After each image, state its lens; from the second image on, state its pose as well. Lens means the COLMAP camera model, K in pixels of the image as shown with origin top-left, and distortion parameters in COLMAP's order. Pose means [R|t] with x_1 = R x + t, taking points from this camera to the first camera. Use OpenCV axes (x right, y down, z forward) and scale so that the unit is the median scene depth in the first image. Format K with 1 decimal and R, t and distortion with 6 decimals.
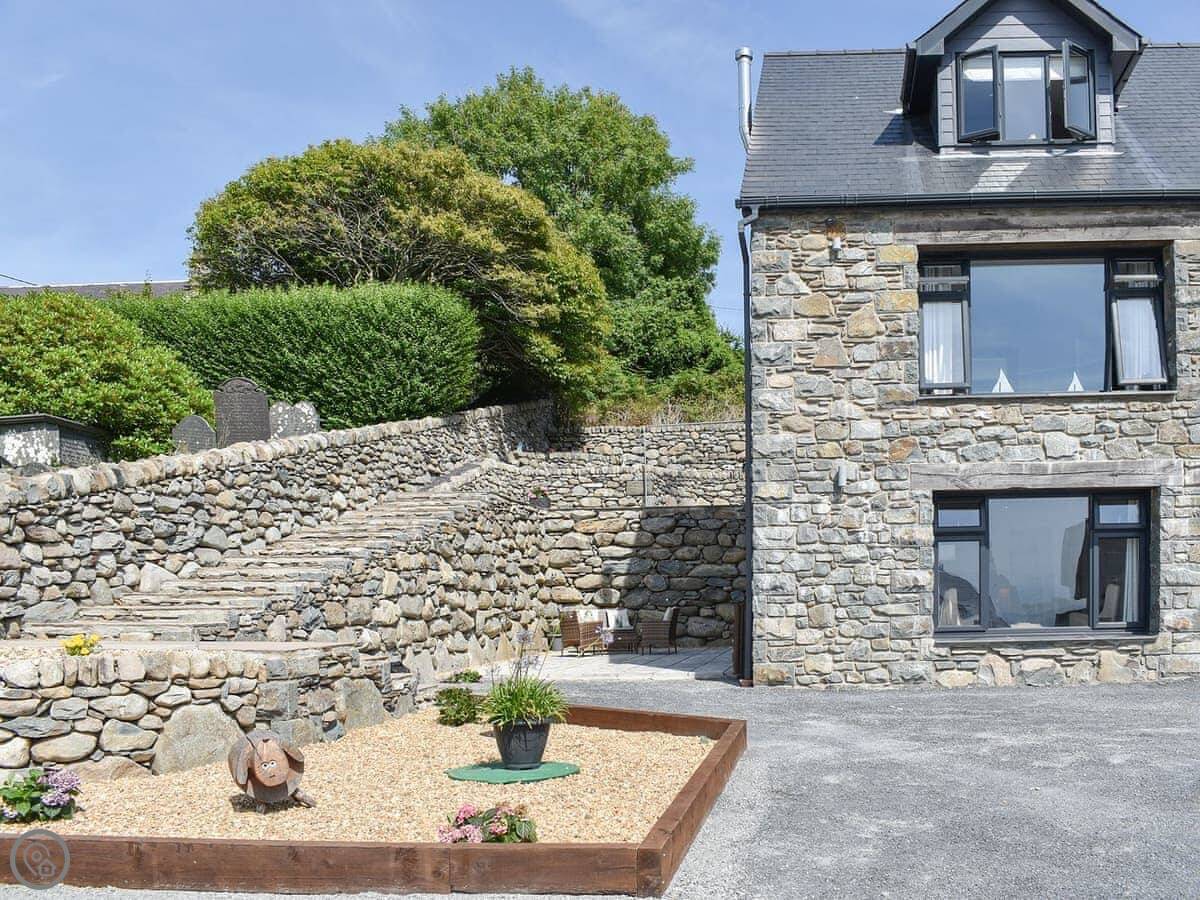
lens RADIAL K [[1022.8, 0, 601.3], [0, 1022.8, 470.4], [0, 0, 1]] dist [-0.080616, 0.006814]
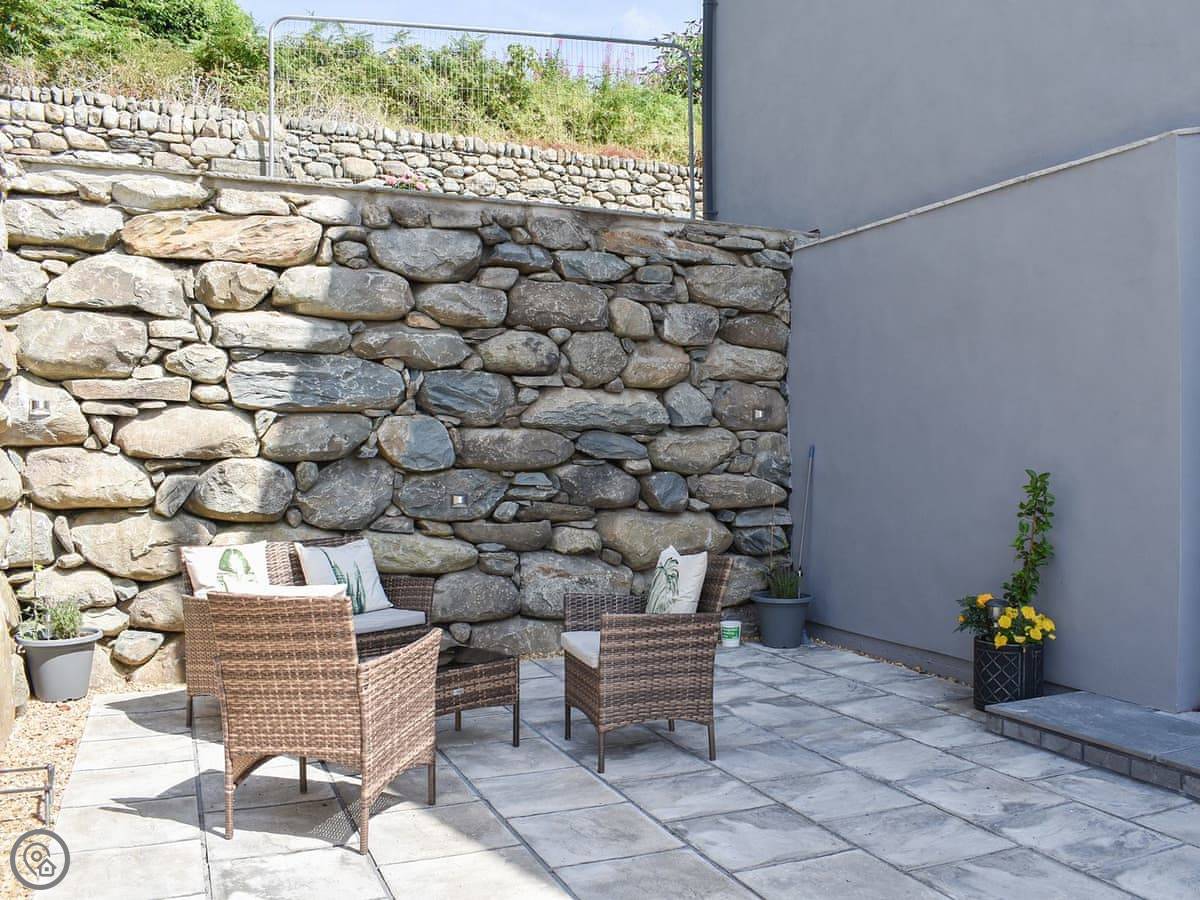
lens RADIAL K [[1093.9, 0, 600.9], [0, 1093.9, 422.4], [0, 0, 1]] dist [-0.096247, 0.016263]
pose [[0.832796, 0.029633, 0.552787, -0.079012], [-0.080684, 0.994401, 0.068247, 0.077558], [-0.547669, -0.101437, 0.830523, 0.704858]]
